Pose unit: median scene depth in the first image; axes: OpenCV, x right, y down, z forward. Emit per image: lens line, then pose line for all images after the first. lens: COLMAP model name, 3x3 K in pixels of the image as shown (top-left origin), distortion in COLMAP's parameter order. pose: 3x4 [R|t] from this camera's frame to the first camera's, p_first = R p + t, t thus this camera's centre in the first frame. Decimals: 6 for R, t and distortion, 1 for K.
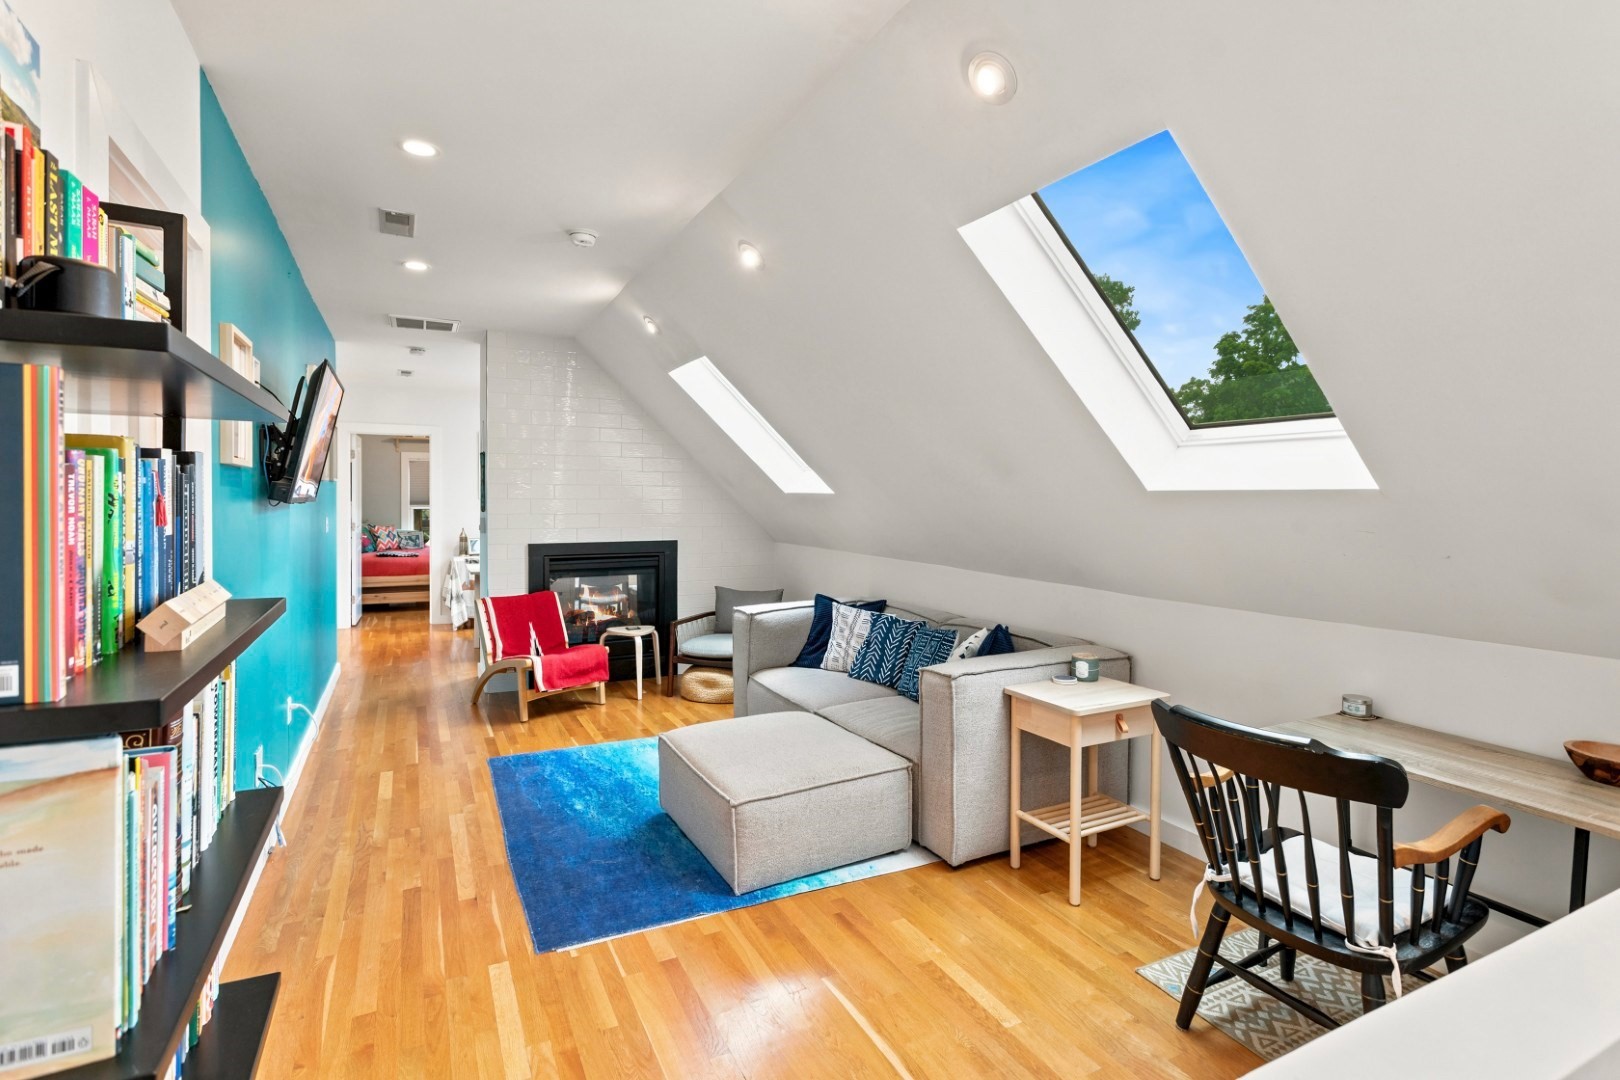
lens RADIAL K [[768.3, 0, 803.2], [0, 768.3, 496.5], [0, 0, 1]] dist [-0.001559, 0.002618]
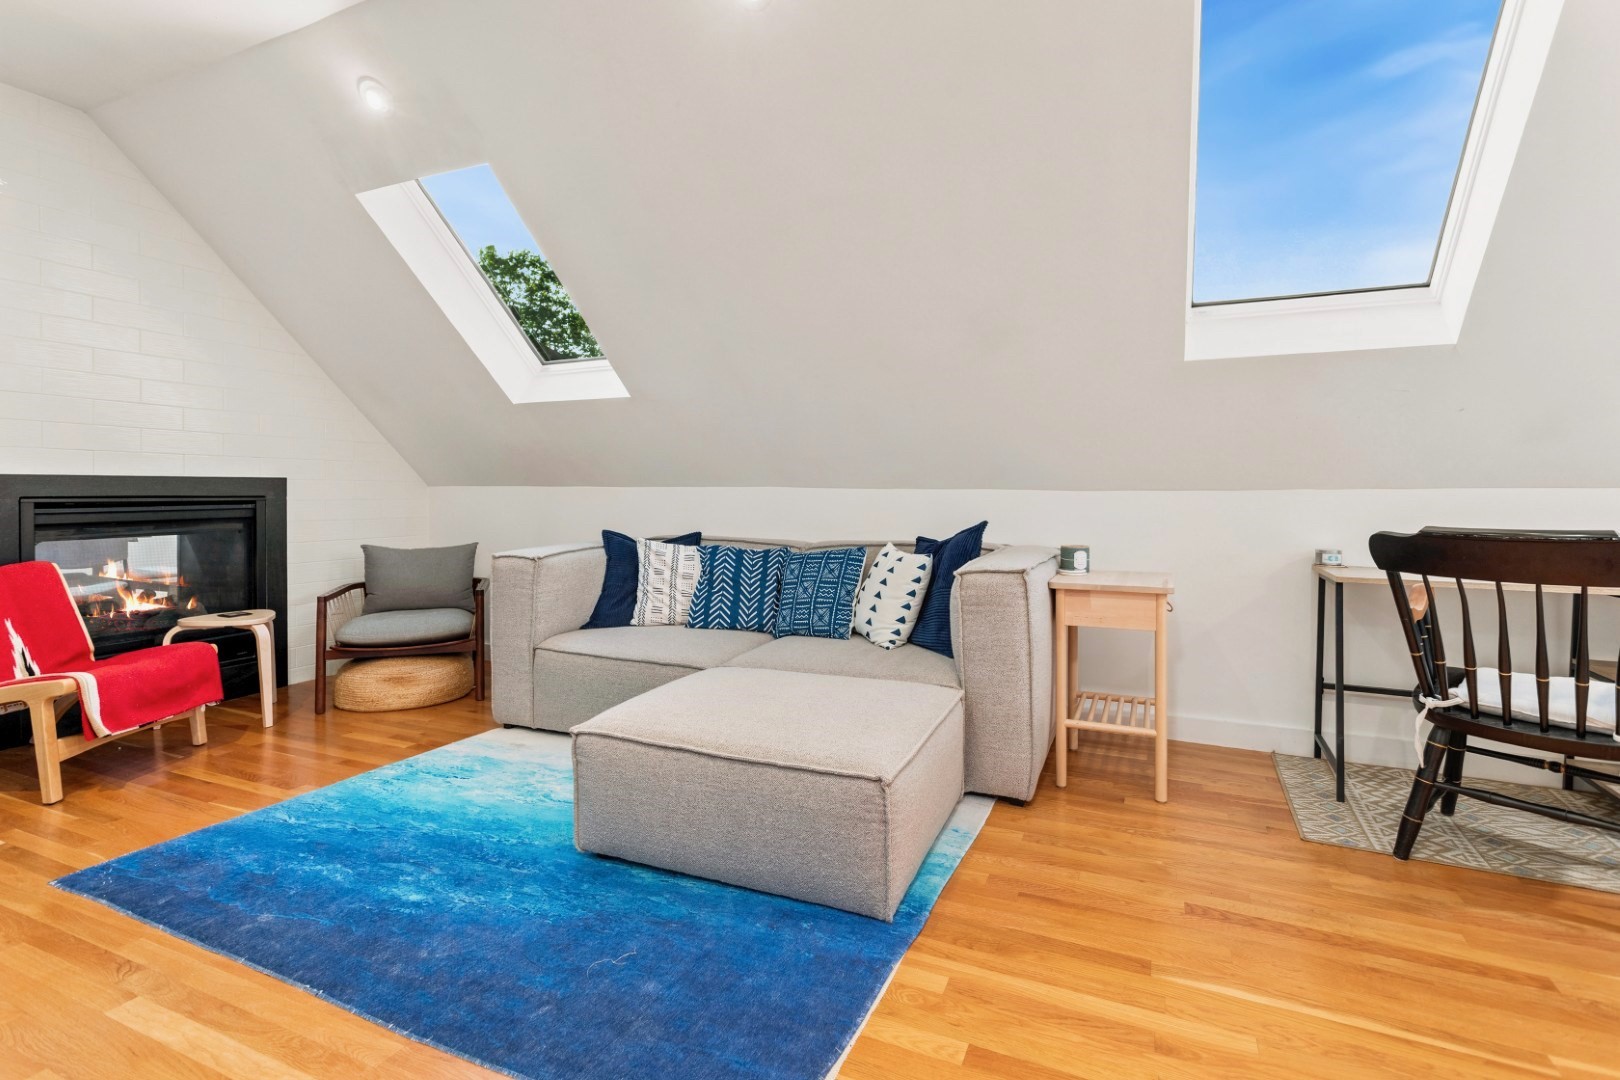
lens RADIAL K [[768.3, 0, 805.5], [0, 768.3, 488.0], [0, 0, 1]] dist [-0.001559, 0.002618]
pose [[0.783825, 0.000301, 0.620982, -0.333011], [-0.001413, 0.999998, 0.001298, 0.095915], [-0.620980, -0.001895, 0.783824, 0.334029]]
